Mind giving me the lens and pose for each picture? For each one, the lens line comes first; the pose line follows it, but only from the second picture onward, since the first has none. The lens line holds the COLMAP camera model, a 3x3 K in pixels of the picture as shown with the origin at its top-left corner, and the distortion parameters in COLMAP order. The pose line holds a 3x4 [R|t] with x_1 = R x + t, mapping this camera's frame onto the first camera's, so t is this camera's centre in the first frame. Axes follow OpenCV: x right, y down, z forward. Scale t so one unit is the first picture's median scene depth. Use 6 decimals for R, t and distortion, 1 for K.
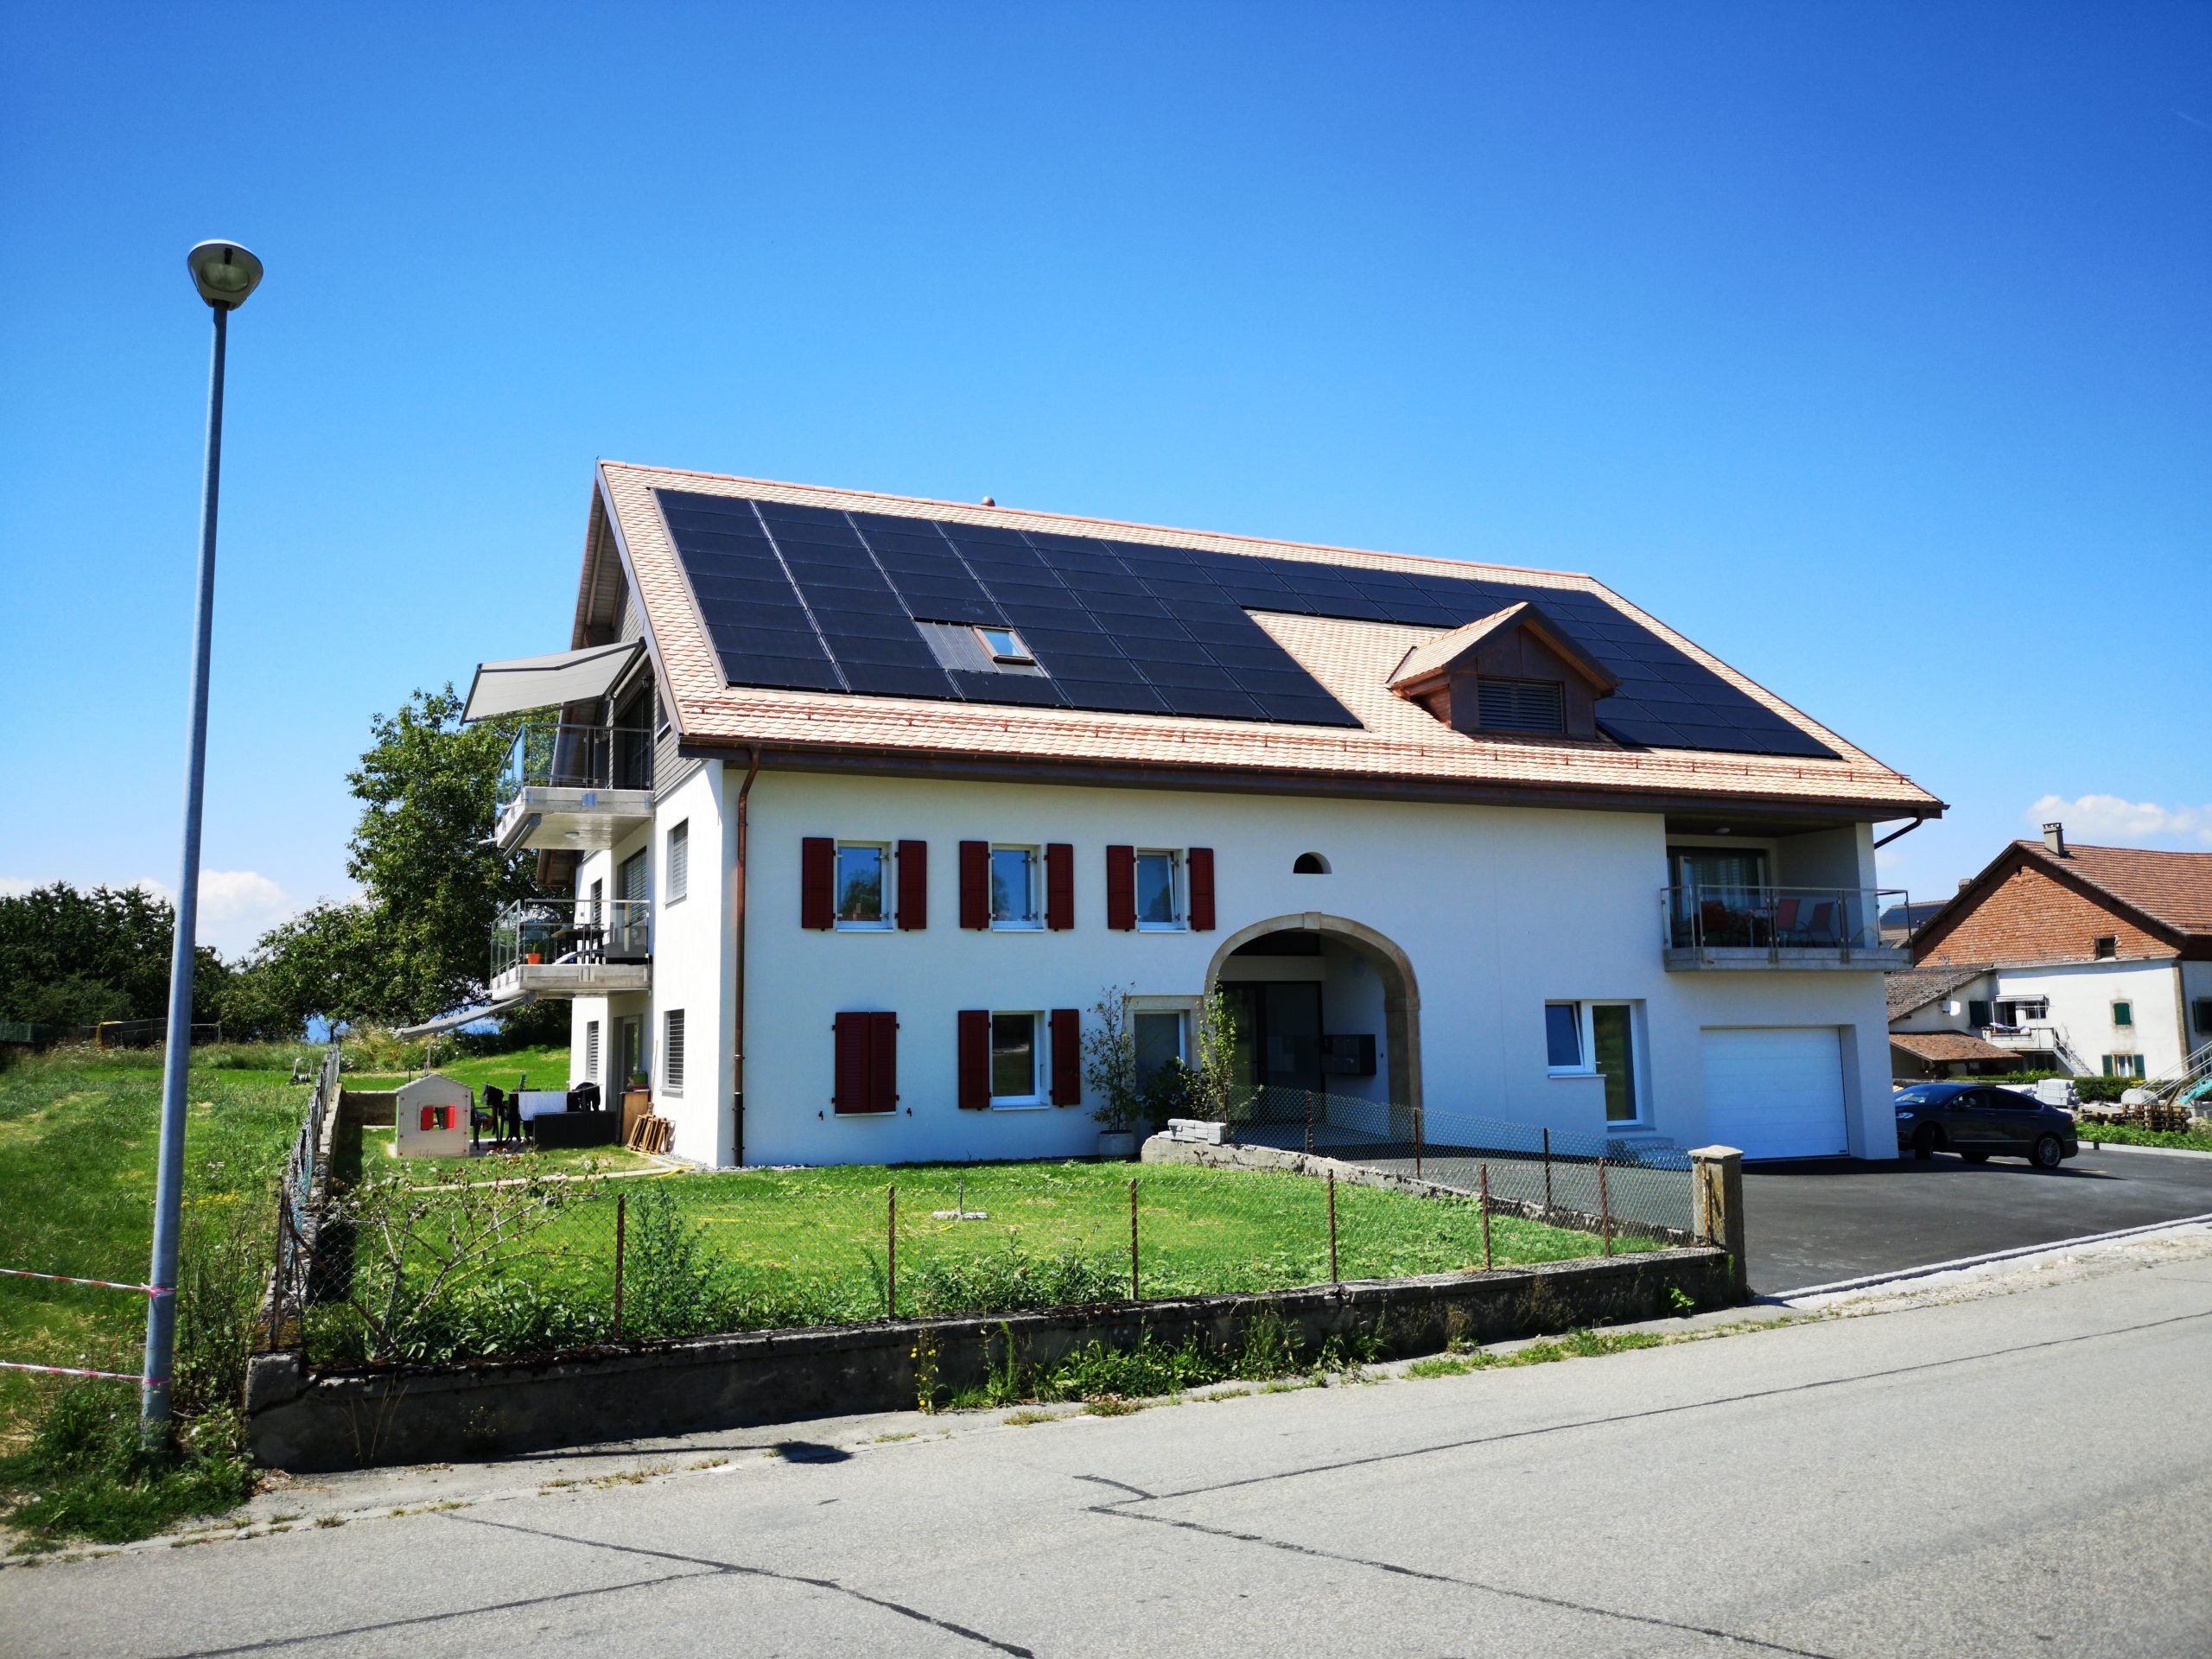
lens RADIAL K [[1734.8, 0, 1123.1], [0, 1734.8, 816.8], [0, 0, 1]] dist [0.073693, -0.102288]
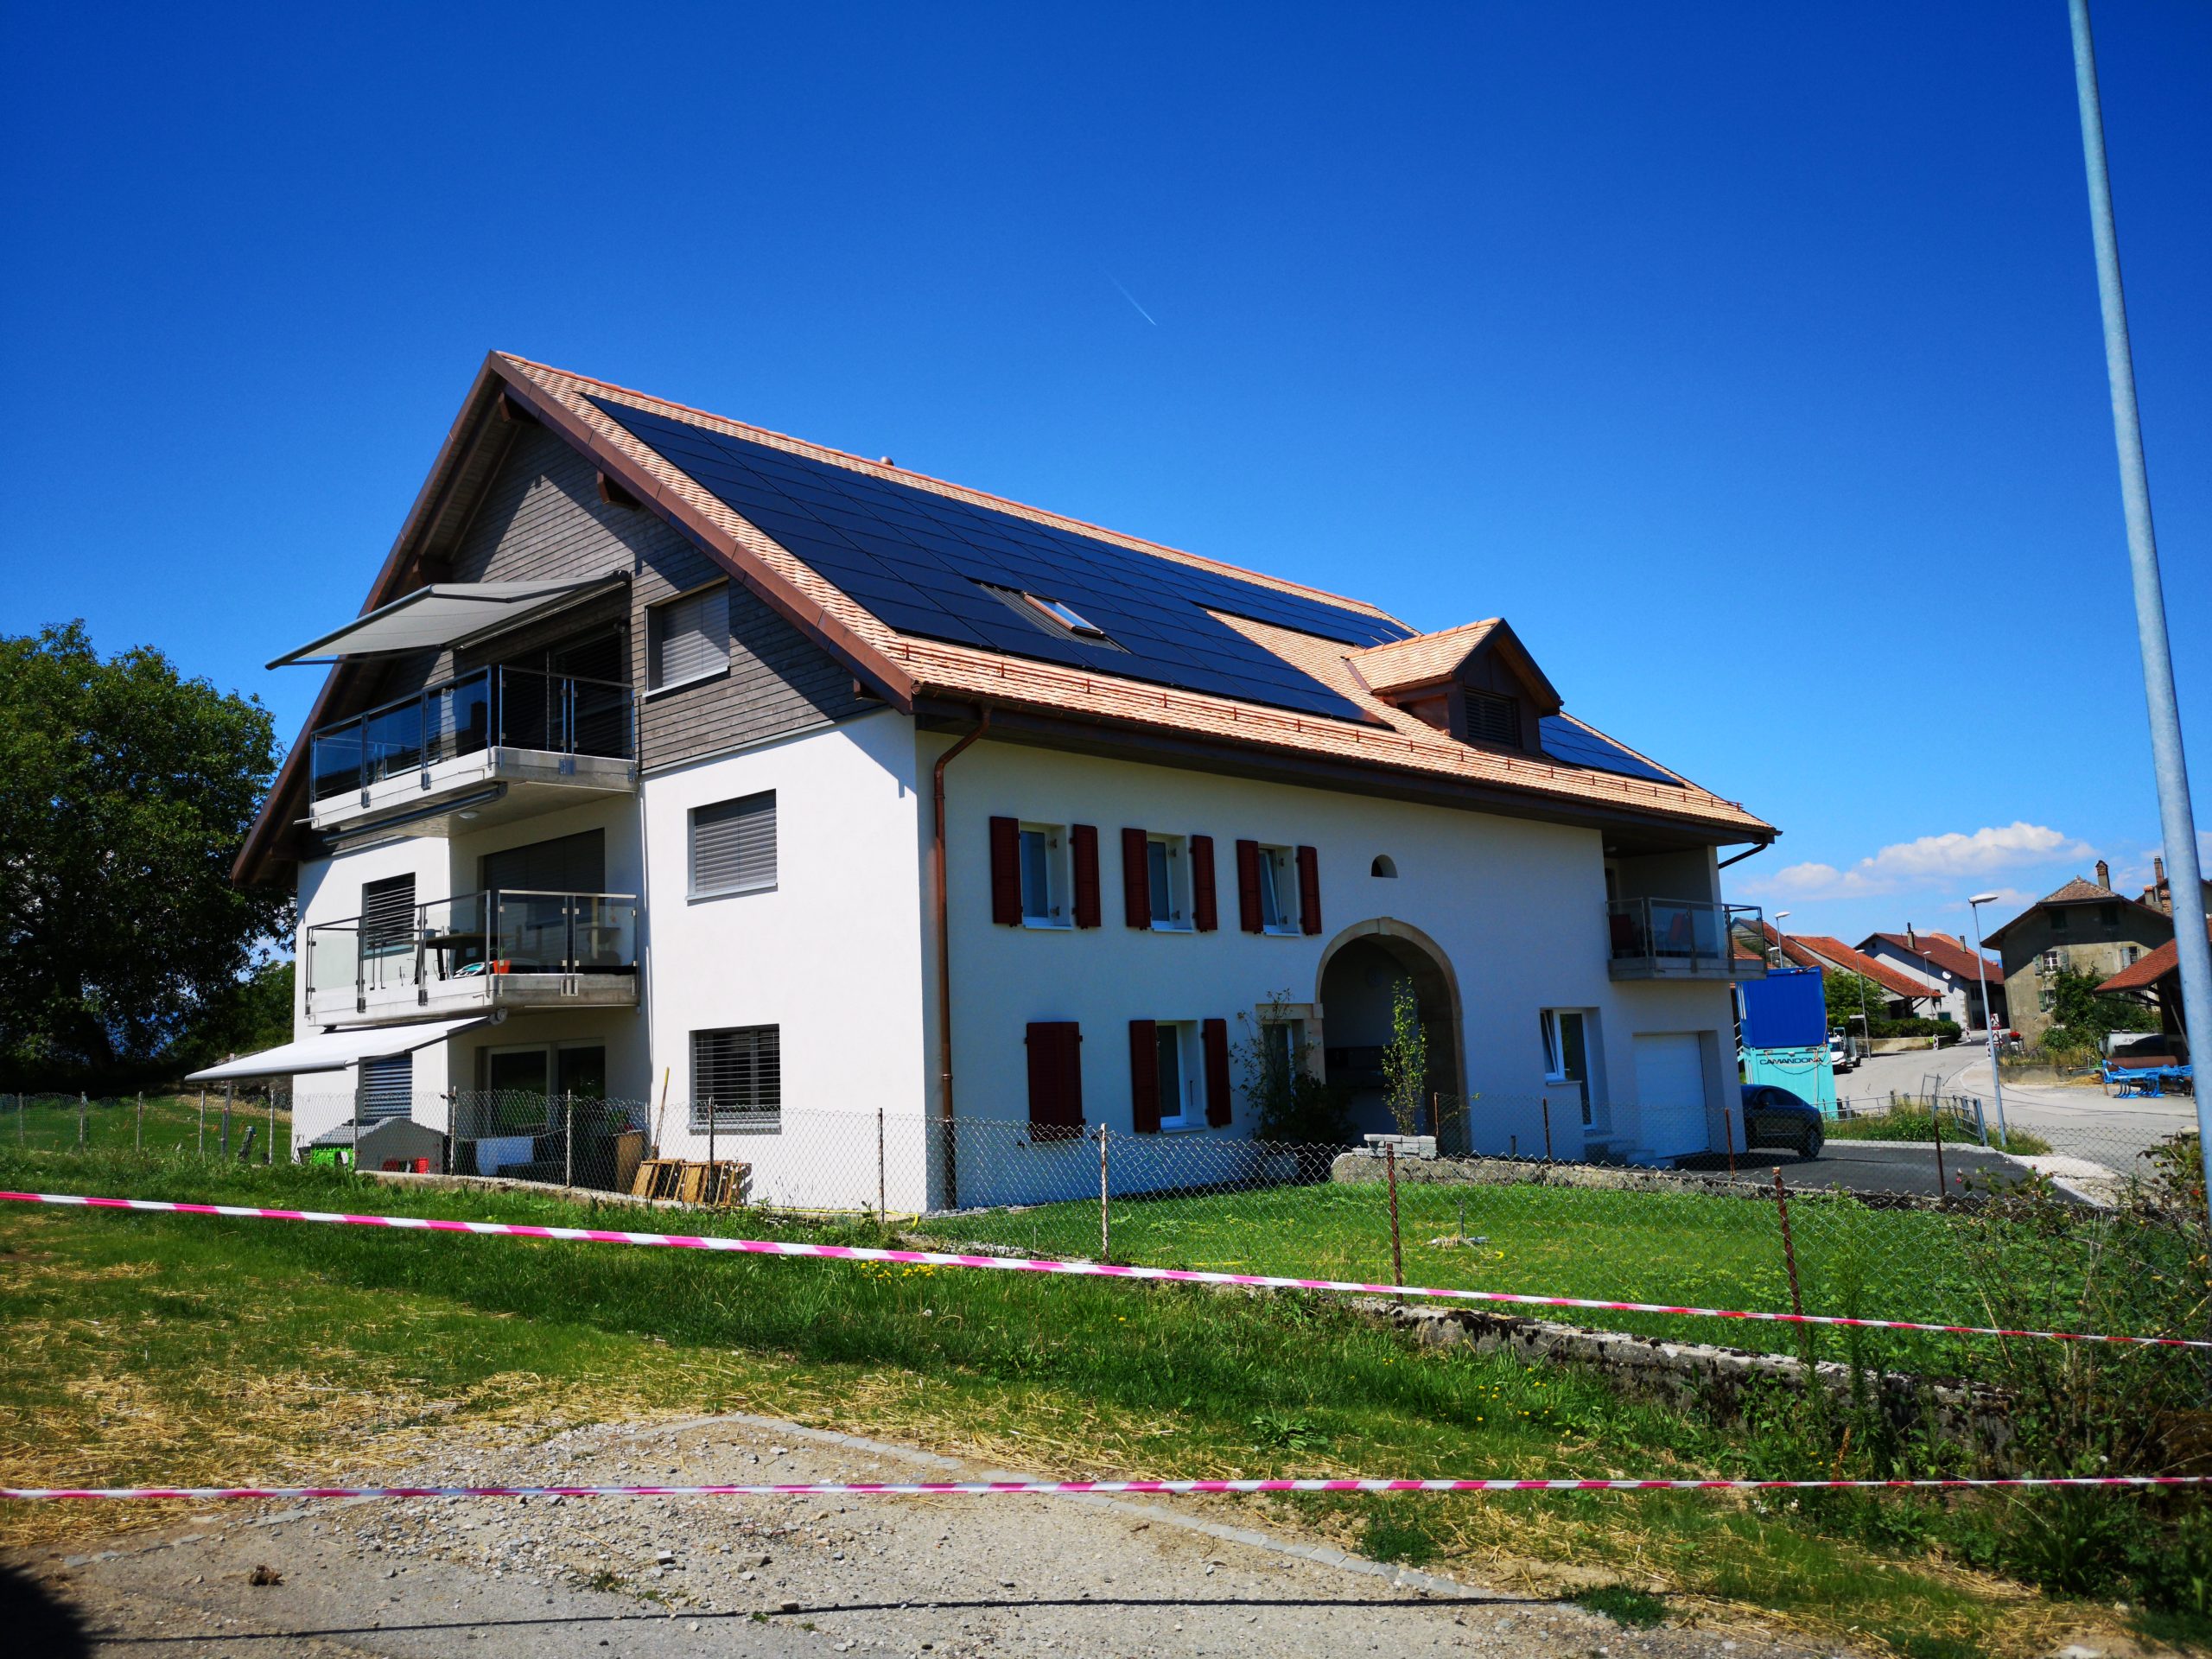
lens RADIAL K [[1734.8, 0, 1123.1], [0, 1734.8, 816.8], [0, 0, 1]] dist [0.073693, -0.102288]
pose [[0.914804, 0.034891, 0.402389, -0.423191], [-0.025289, 0.999255, -0.029152, 0.031936], [-0.403106, 0.016493, 0.915005, 0.182738]]
